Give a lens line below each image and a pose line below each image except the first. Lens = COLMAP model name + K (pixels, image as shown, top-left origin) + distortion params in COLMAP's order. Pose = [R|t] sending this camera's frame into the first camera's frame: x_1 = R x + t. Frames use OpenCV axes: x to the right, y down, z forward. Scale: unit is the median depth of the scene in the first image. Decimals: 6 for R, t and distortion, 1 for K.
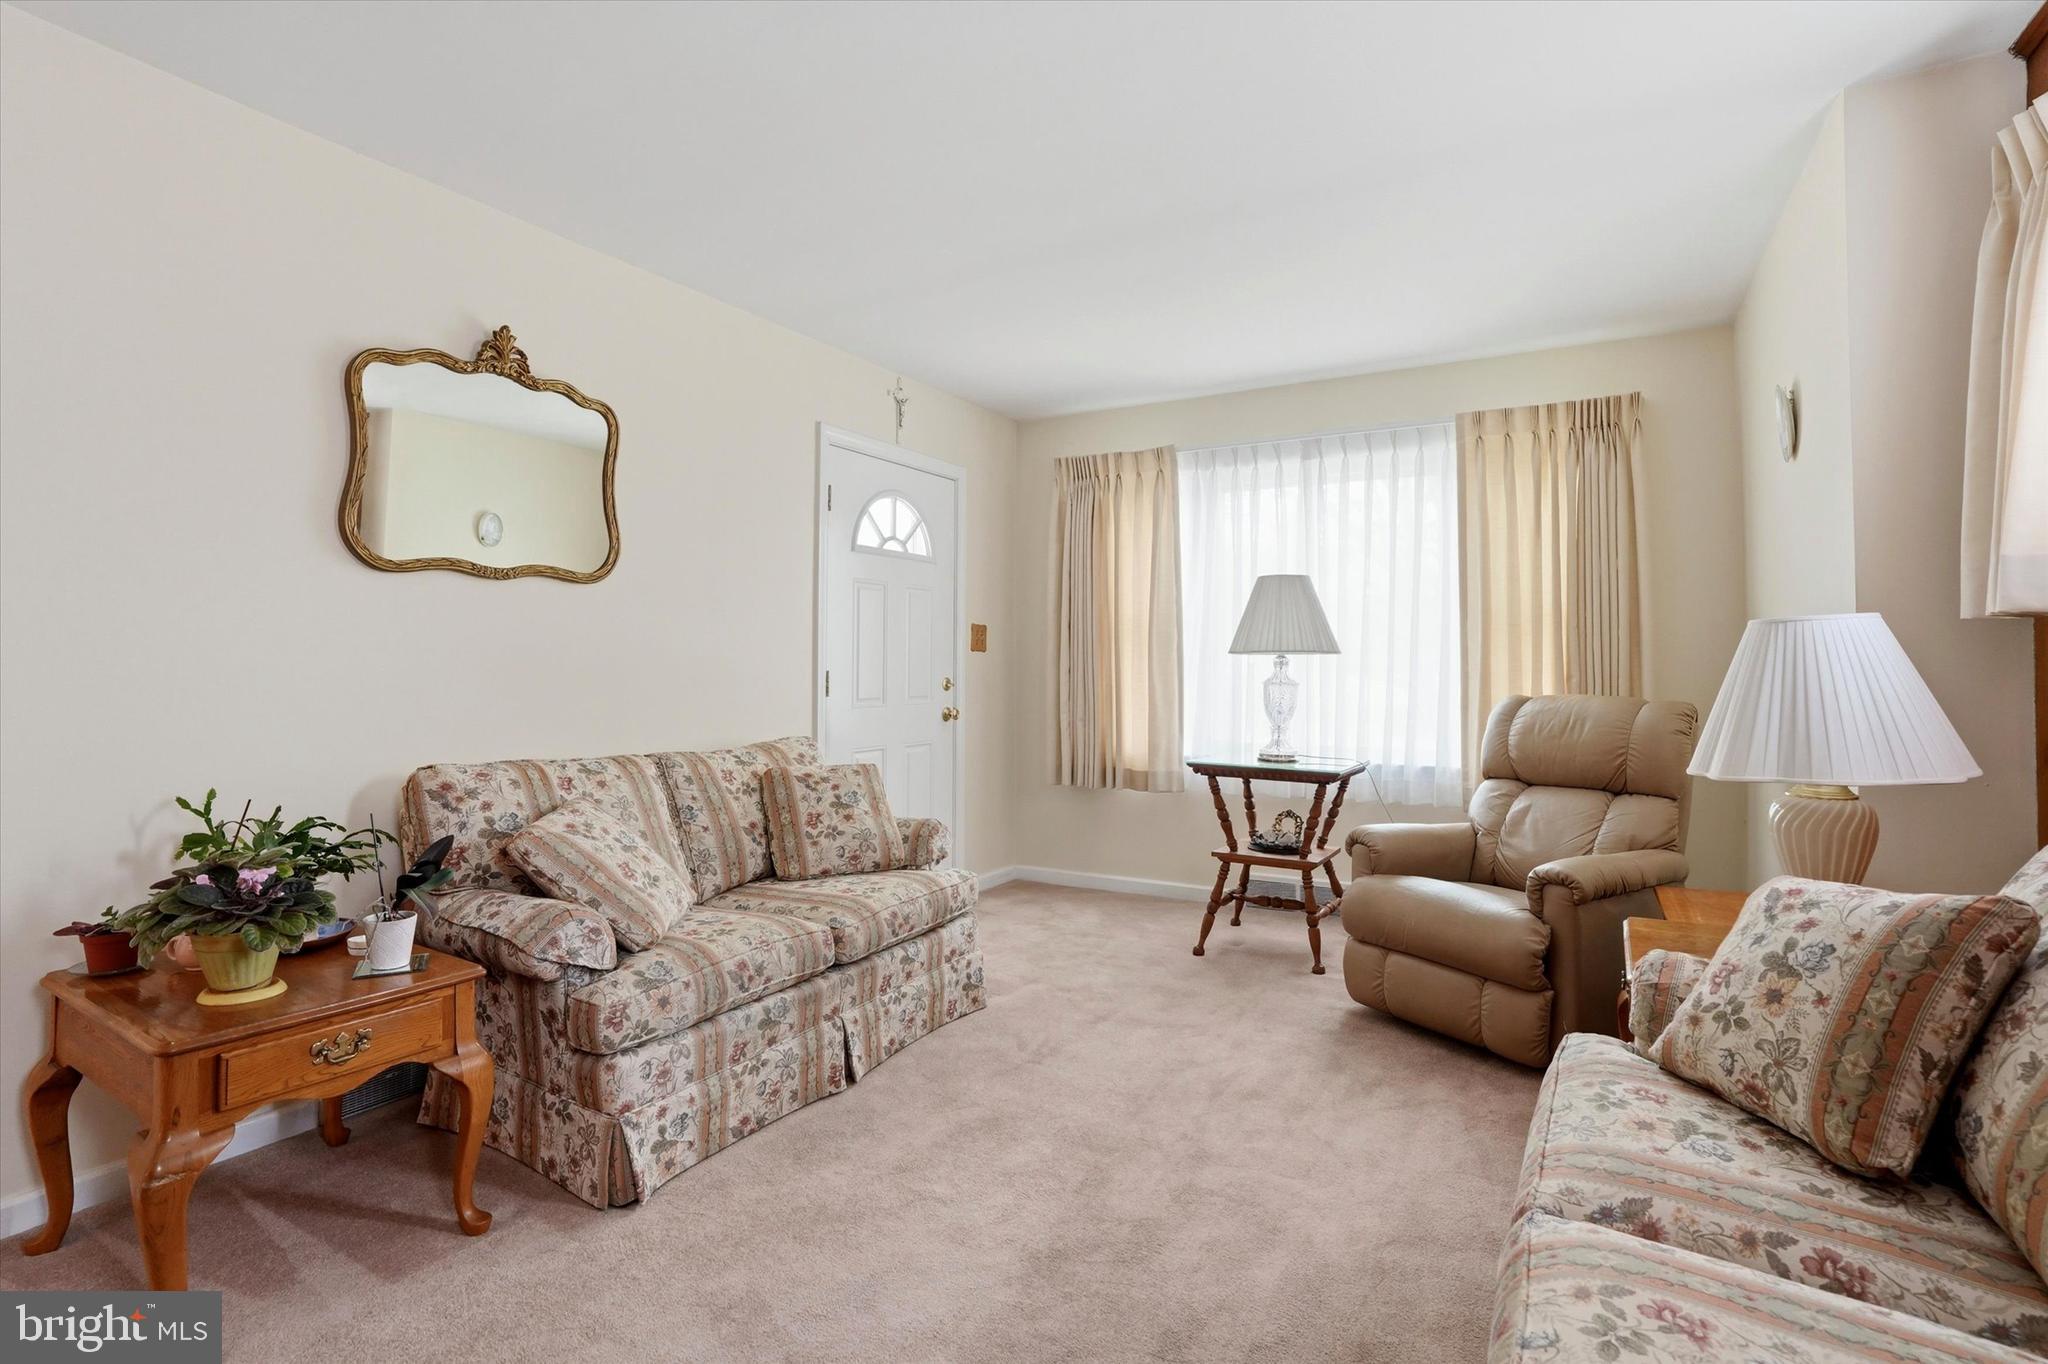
lens RADIAL K [[951.1, 0, 1017.6], [0, 951.1, 666.8], [0, 0, 1]] dist [-0.034958, -0.000071]
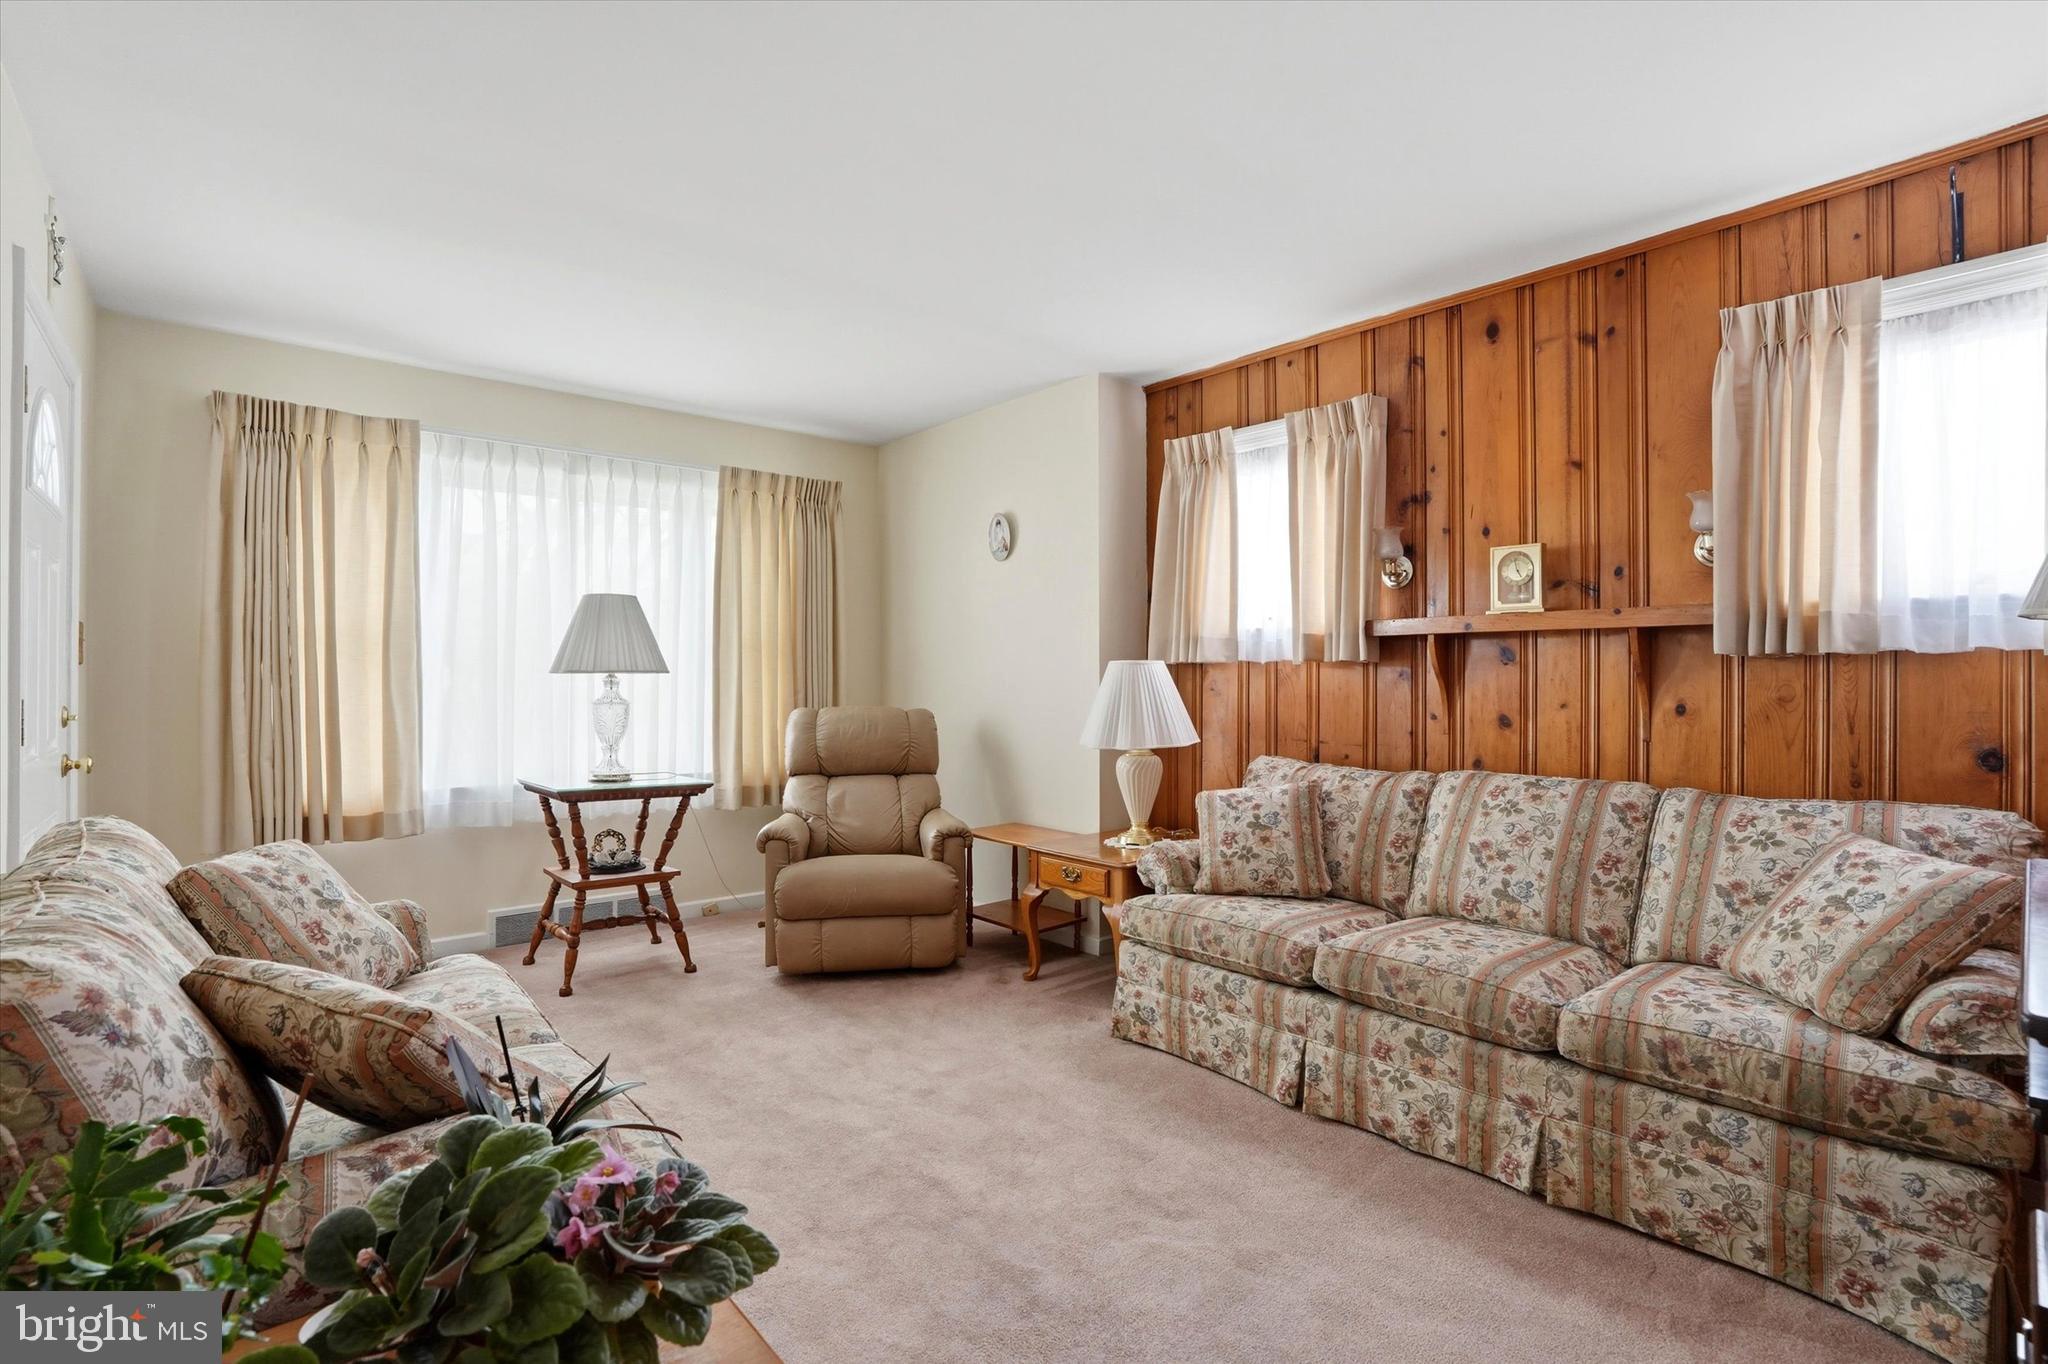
lens RADIAL K [[951.1, 0, 1019.0], [0, 951.1, 682.4], [0, 0, 1]] dist [-0.034958, -0.000071]
pose [[0.352595, -0.010559, 0.935716, -0.498205], [-0.006017, 0.999890, 0.013550, -0.020096], [-0.935757, -0.010408, 0.352493, 0.244877]]
